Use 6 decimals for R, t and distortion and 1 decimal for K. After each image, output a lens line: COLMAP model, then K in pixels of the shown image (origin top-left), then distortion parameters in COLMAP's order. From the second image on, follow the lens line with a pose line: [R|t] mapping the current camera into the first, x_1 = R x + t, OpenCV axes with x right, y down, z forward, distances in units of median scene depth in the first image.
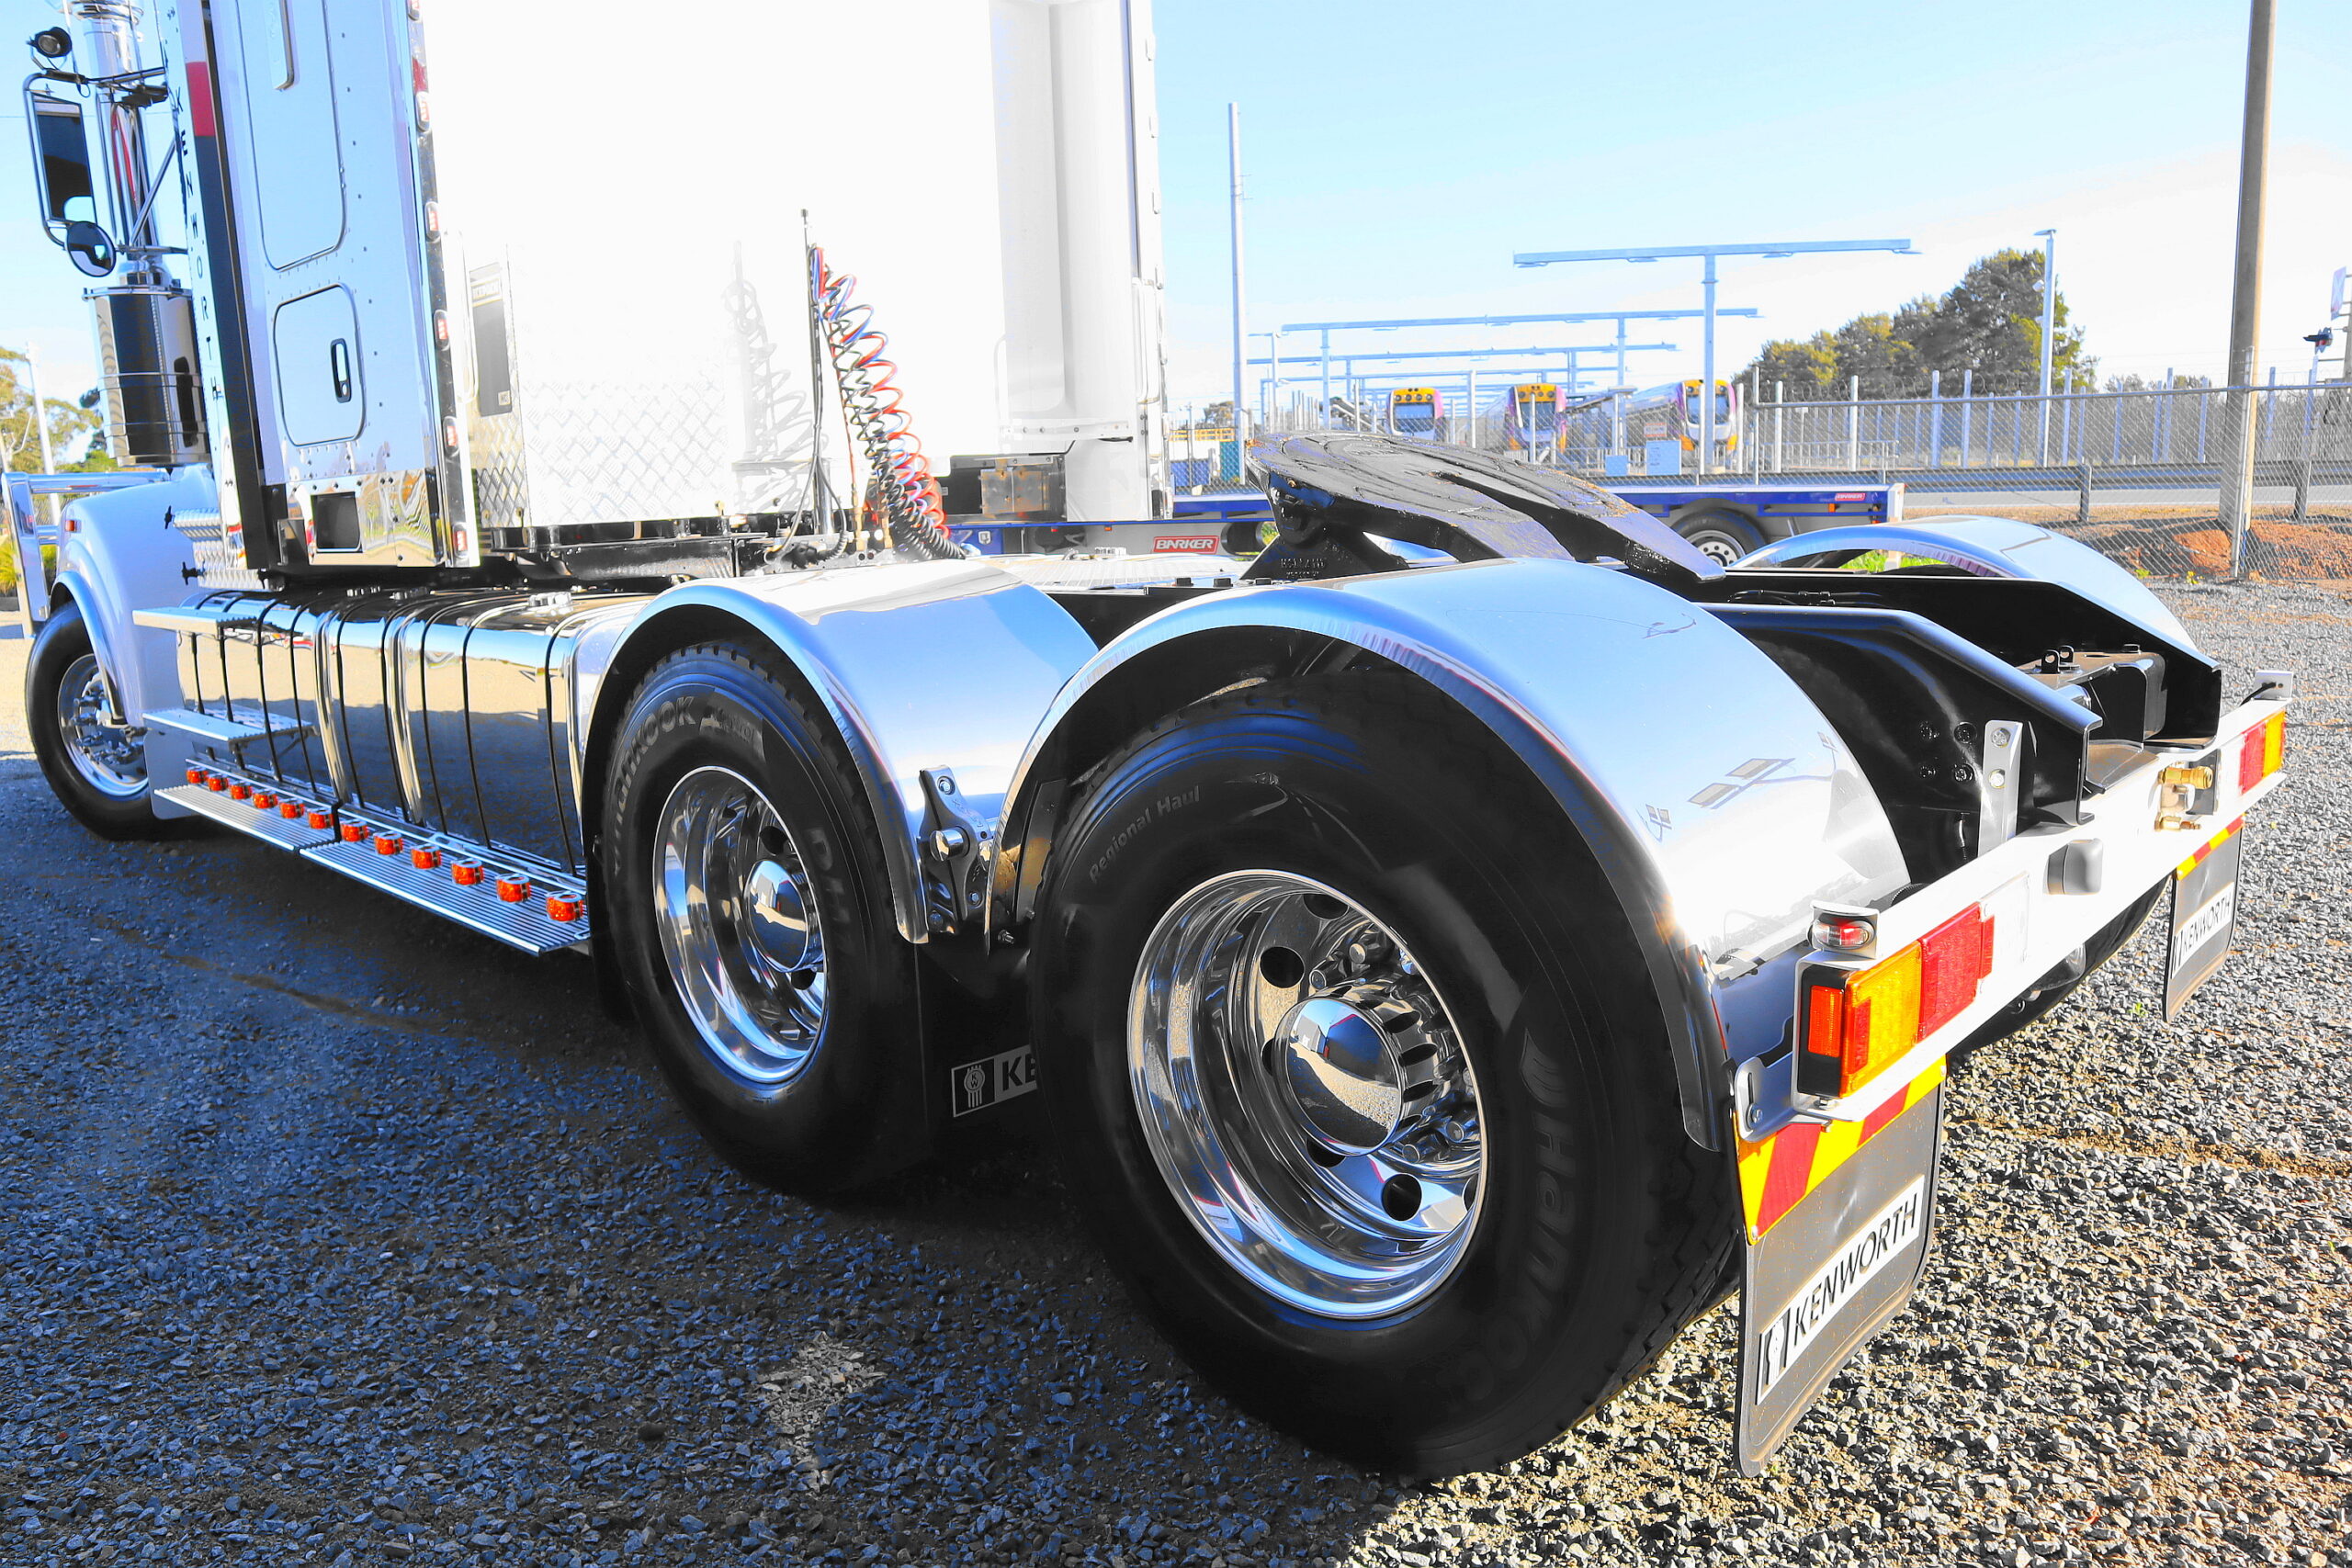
lens RADIAL K [[1706.2, 0, 1173.3], [0, 1706.2, 825.7], [0, 0, 1]] dist [-0.141308, 0.120389]
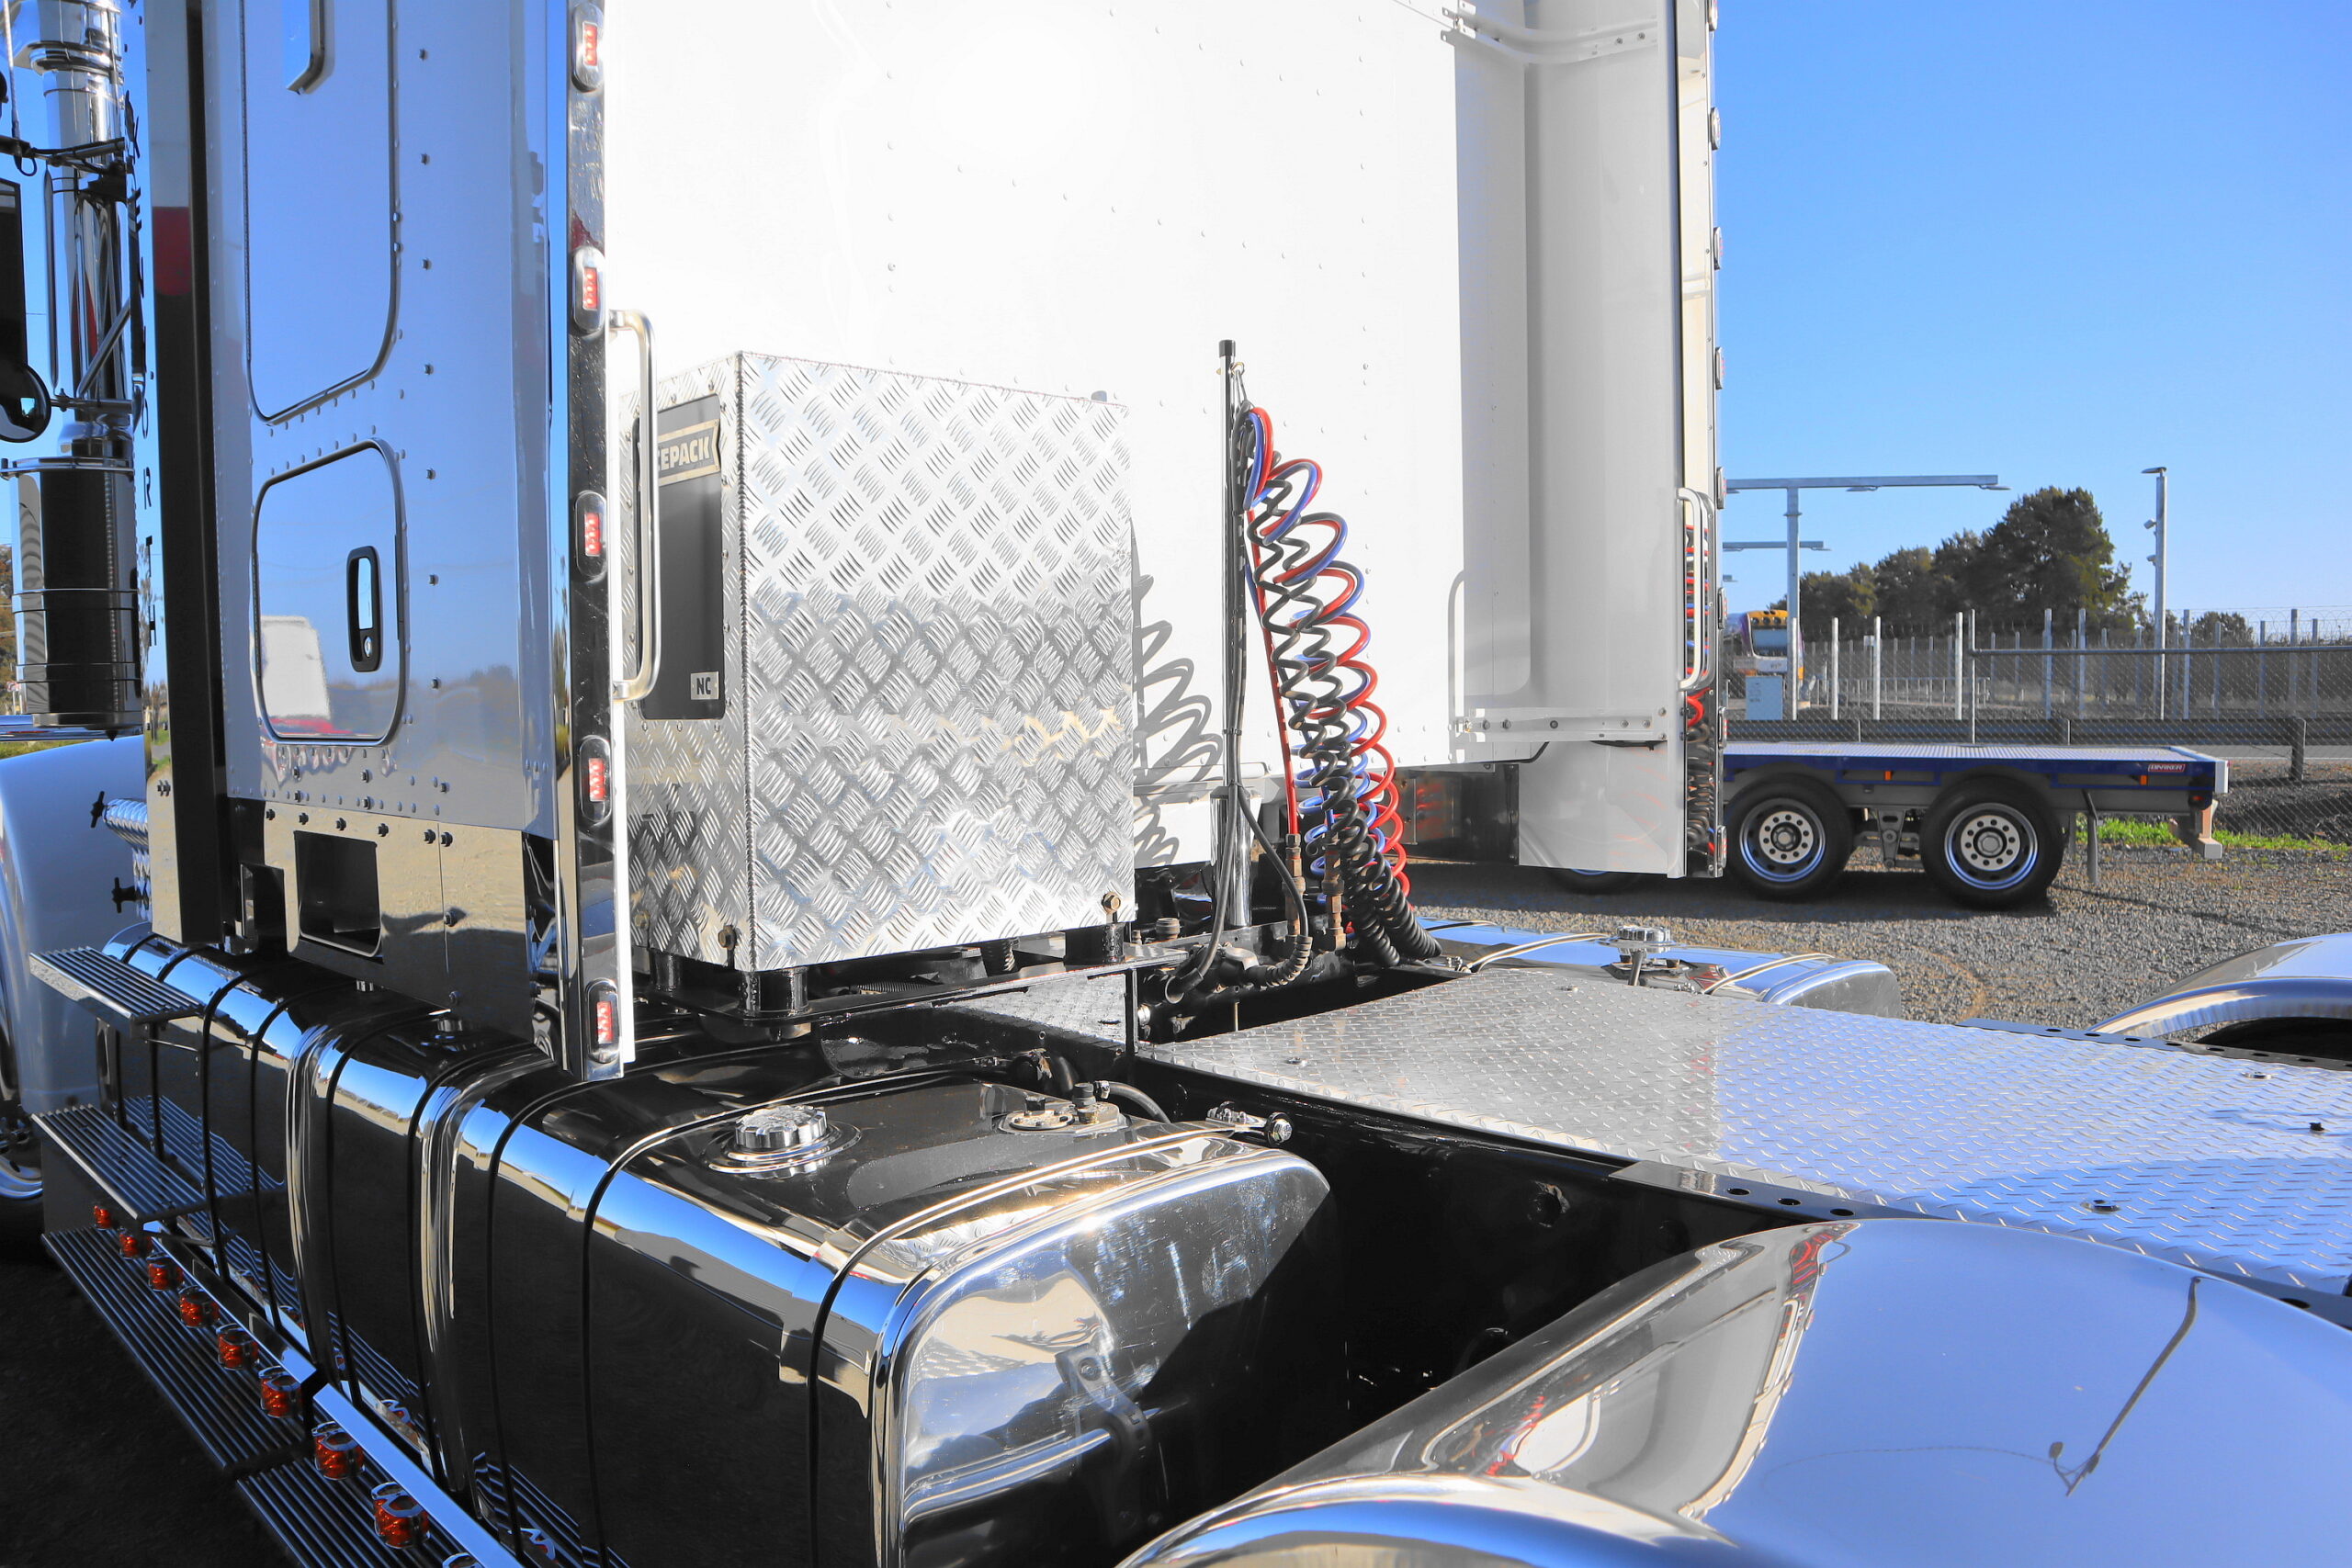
lens RADIAL K [[1706.2, 0, 1173.3], [0, 1706.2, 825.7], [0, 0, 1]] dist [-0.141308, 0.120389]
pose [[0.999555, 0.023428, -0.018456, -0.183336], [-0.025558, 0.991809, -0.125147, -0.113984], [0.015373, 0.125563, 0.991967, 0.378716]]
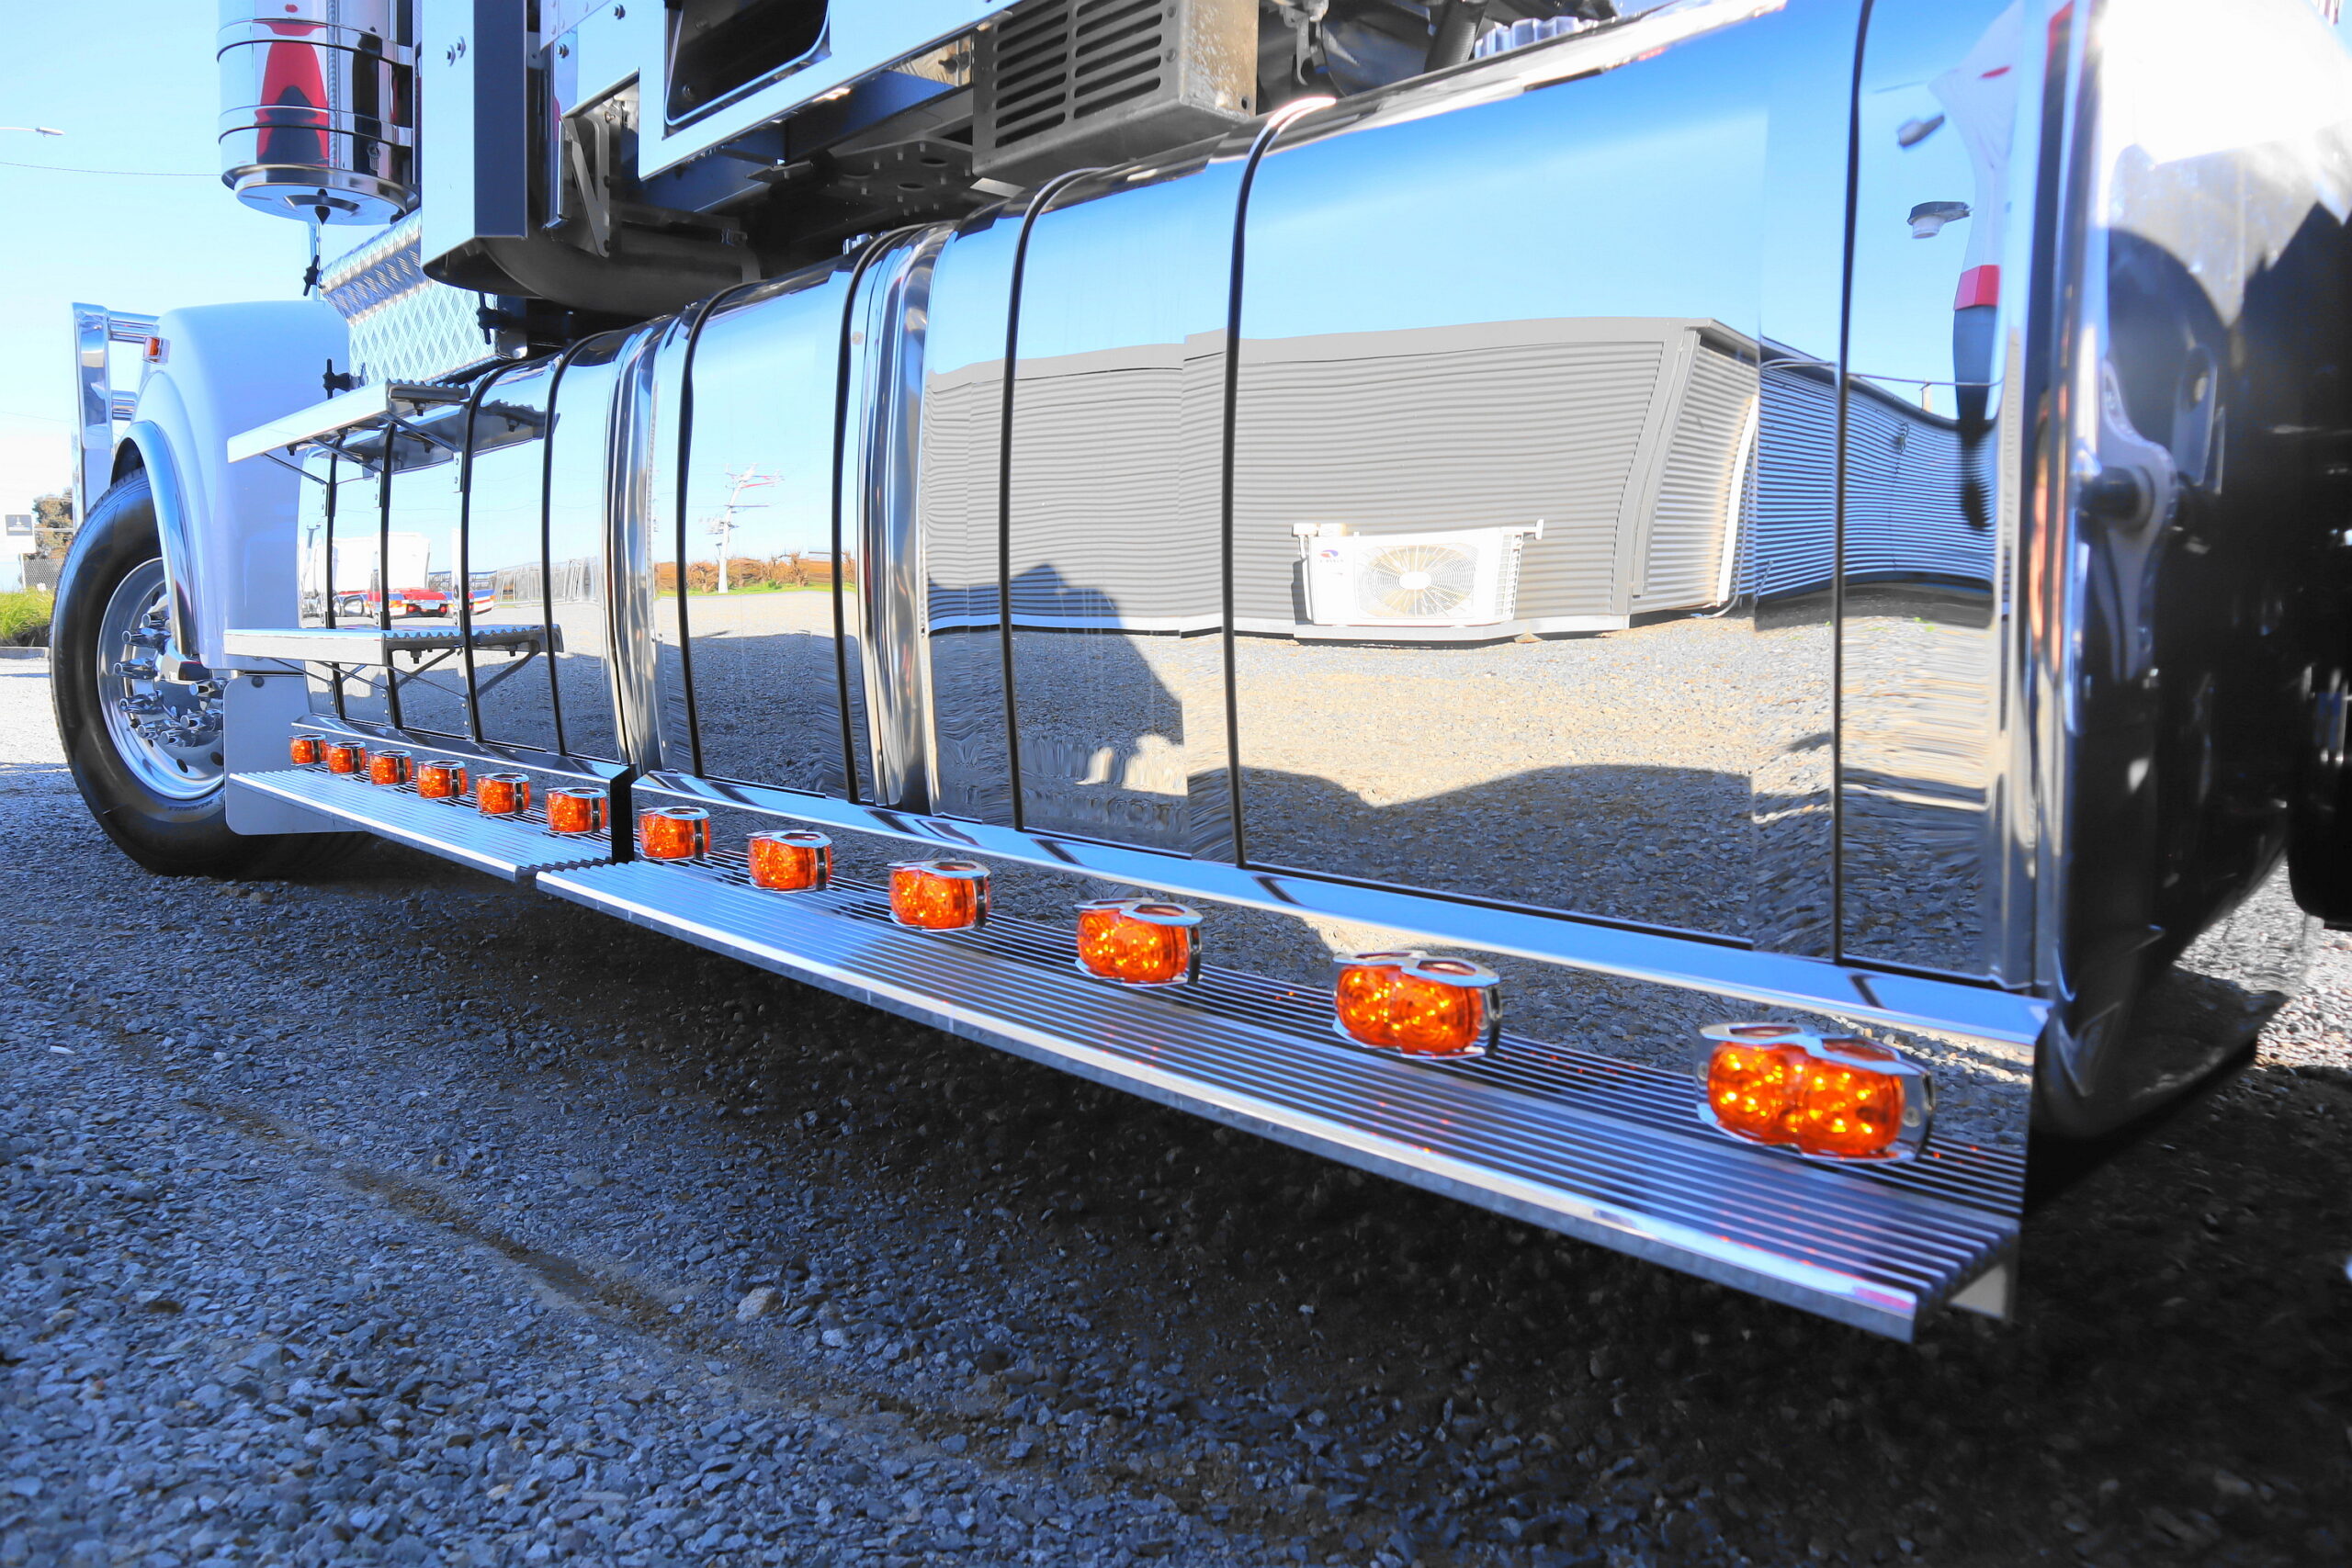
lens RADIAL K [[1706.2, 0, 1173.3], [0, 1706.2, 825.7], [0, 0, 1]] dist [-0.141308, 0.120389]
pose [[0.996717, 0.059274, -0.055150, -0.289598], [-0.063970, 0.994092, -0.087691, 0.024103], [0.049626, 0.090931, 0.994620, 0.495053]]
